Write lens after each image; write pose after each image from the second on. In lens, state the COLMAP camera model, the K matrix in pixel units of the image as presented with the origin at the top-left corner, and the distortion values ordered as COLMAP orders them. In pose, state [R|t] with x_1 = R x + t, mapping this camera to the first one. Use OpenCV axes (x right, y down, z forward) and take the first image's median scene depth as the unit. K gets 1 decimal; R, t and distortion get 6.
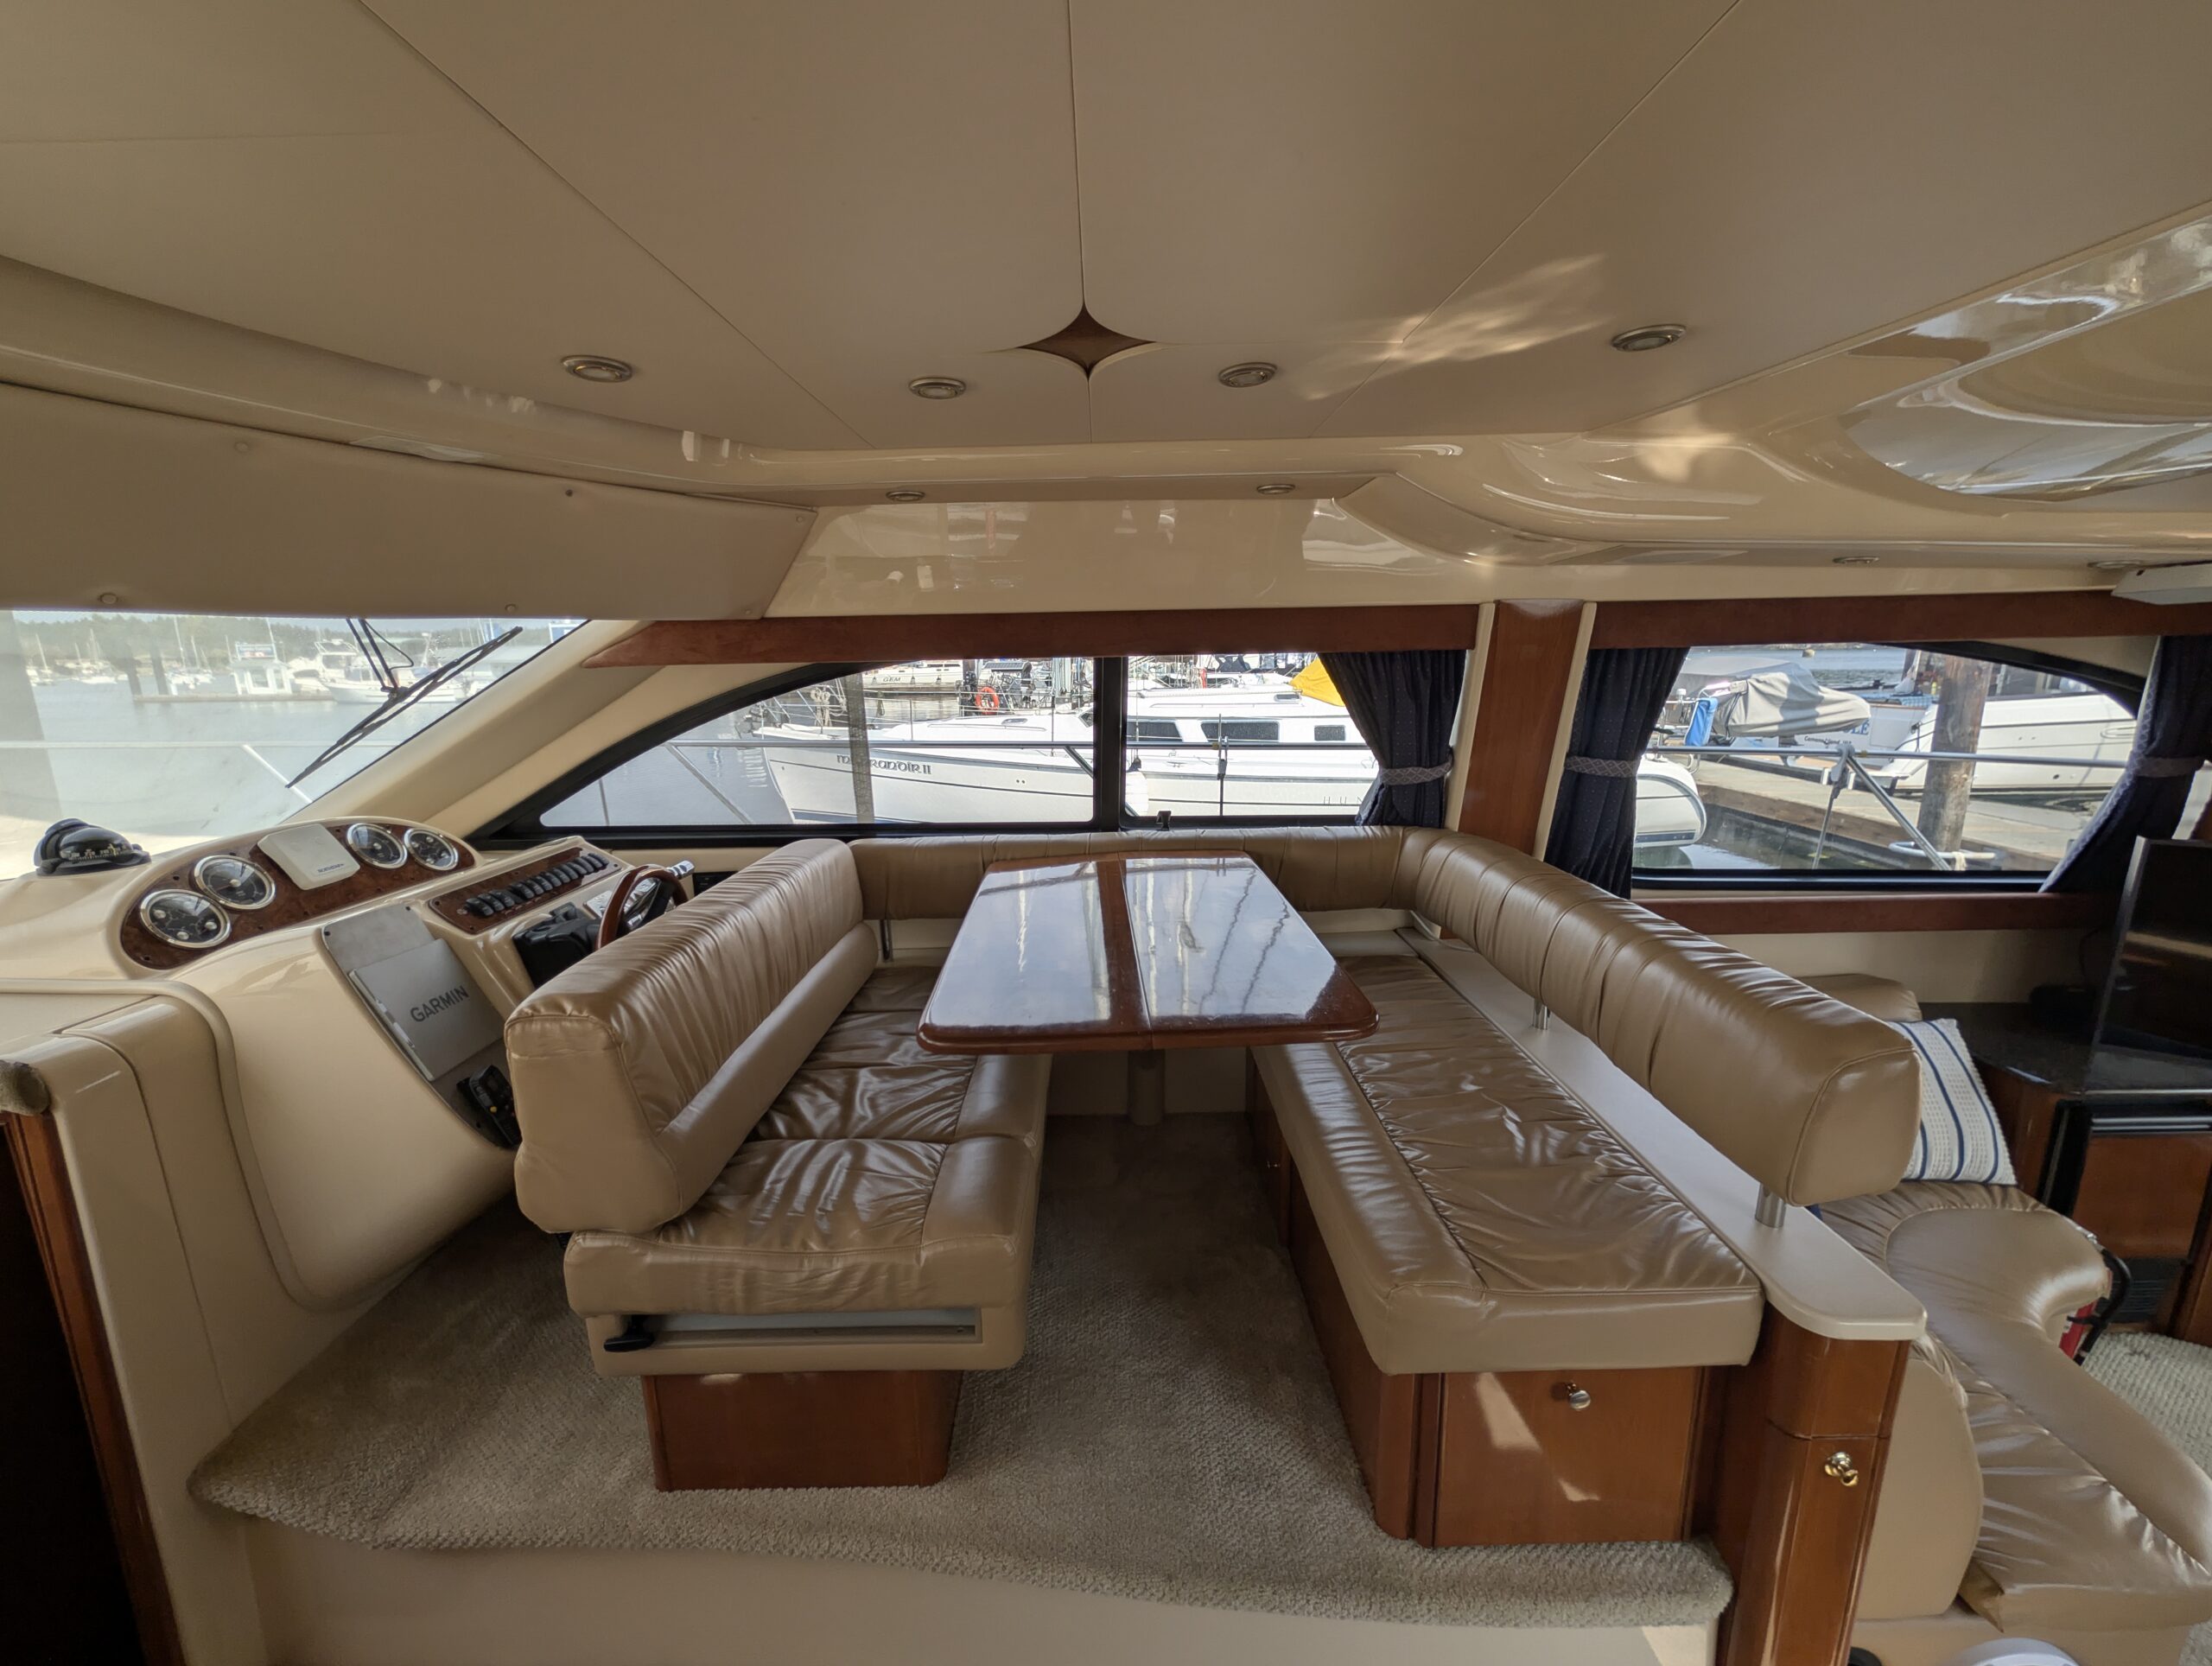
lens RADIAL K [[893.6, 0, 1106.8], [0, 893.6, 835.5], [0, 0, 1]] dist [0.002123, 0.000188]
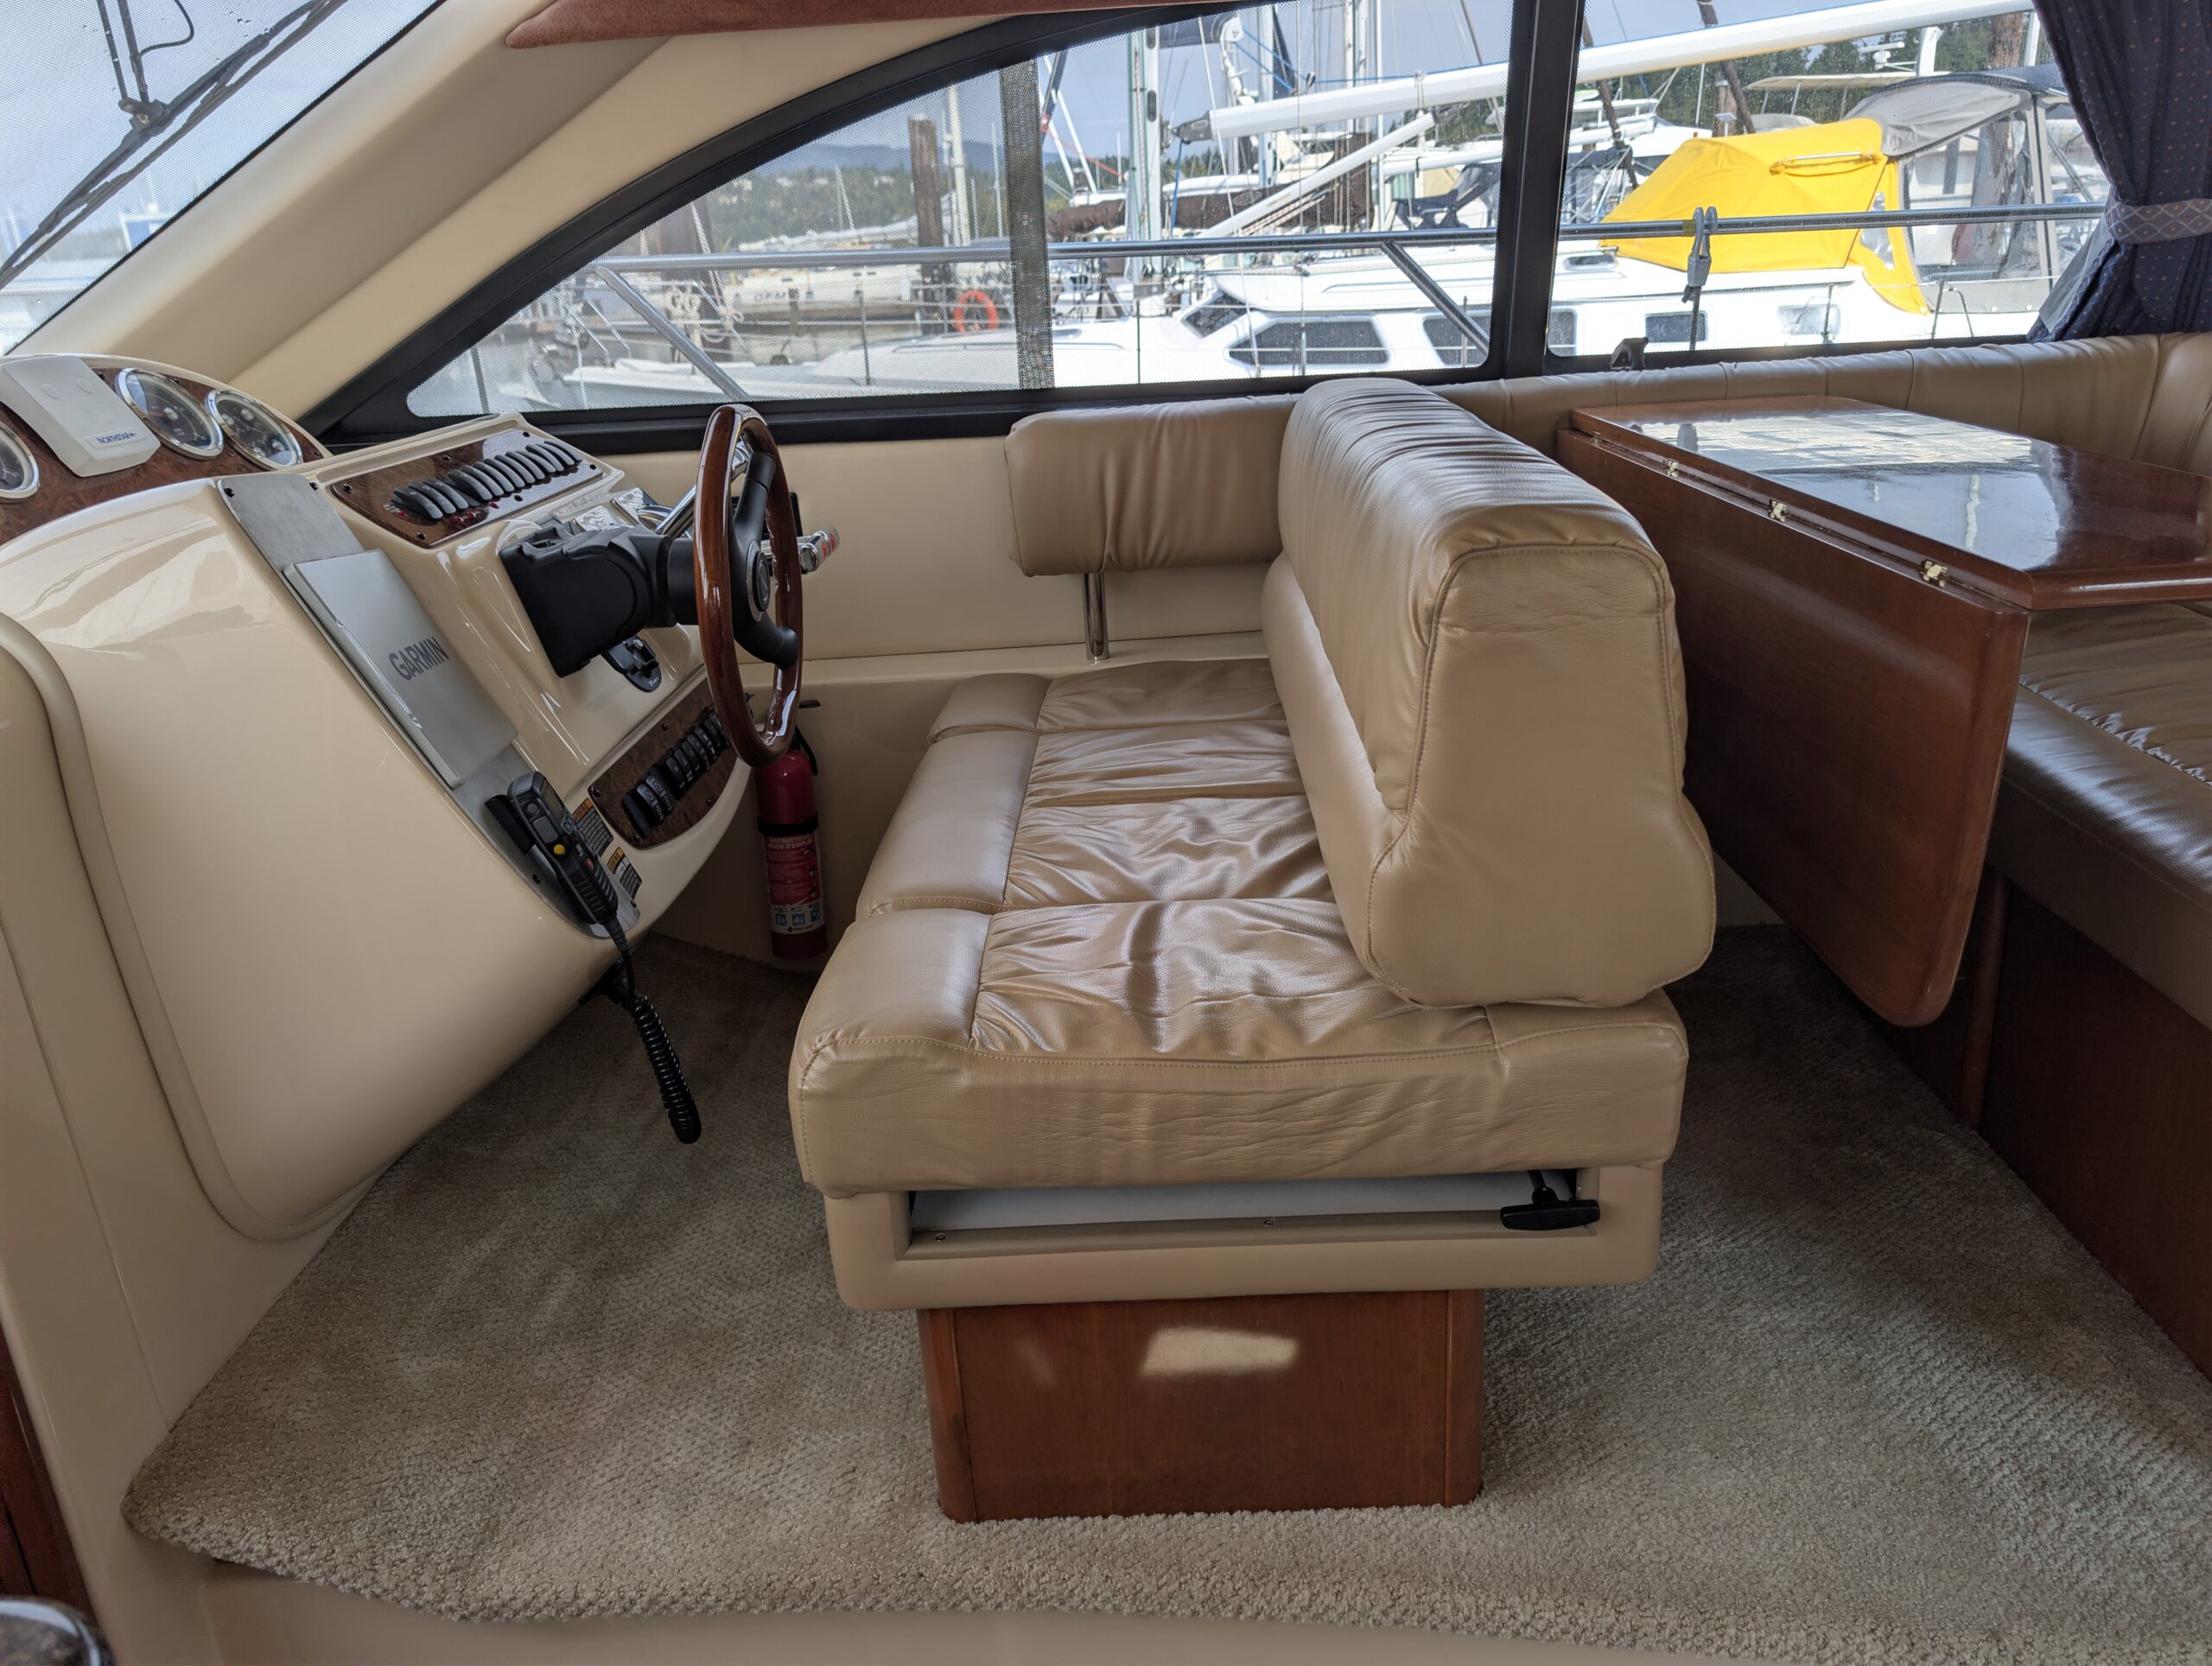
lens RADIAL K [[1639.1, 0, 1112.2], [0, 1639.1, 829.7], [0, 0, 1]] dist [-0.004591, 0.012924]
pose [[0.998989, -0.030681, -0.032850, -0.336797], [0.035002, 0.989493, 0.140277, 0.173328], [0.028201, -0.141285, 0.989567, 0.081547]]
